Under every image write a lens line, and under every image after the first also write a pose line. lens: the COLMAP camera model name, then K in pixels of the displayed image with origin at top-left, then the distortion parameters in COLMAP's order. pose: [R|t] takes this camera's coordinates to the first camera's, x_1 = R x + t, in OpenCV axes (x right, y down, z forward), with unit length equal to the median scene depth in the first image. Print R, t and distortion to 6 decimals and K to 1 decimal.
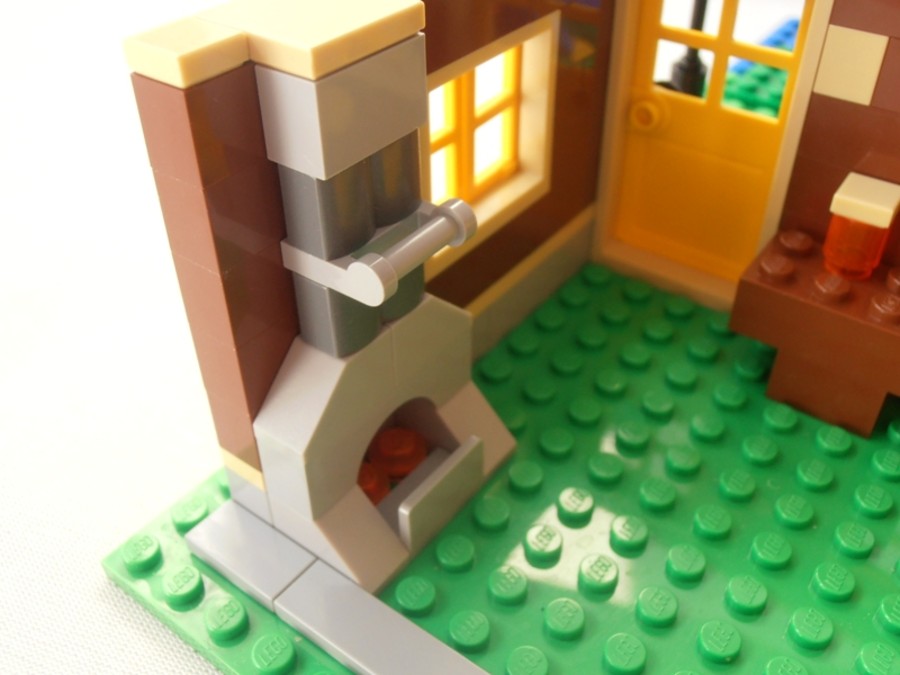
lens RADIAL K [[875.7, 0, 452.3], [0, 875.7, 335.2], [0, 0, 1]] dist [-0.056383, 0.027417]
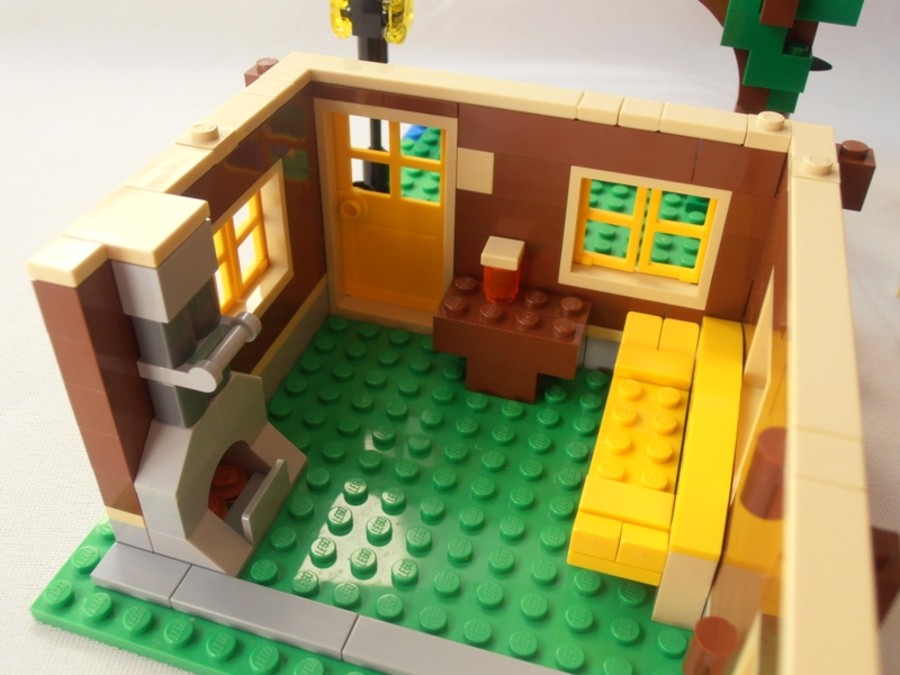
lens RADIAL K [[875.7, 0, 452.3], [0, 875.7, 335.2], [0, 0, 1]] dist [-0.056383, 0.027417]
pose [[0.939722, -0.184251, 0.288051, -0.082342], [0.185564, 0.982363, 0.022991, -0.065402], [-0.287207, 0.031847, 0.957339, -0.469750]]
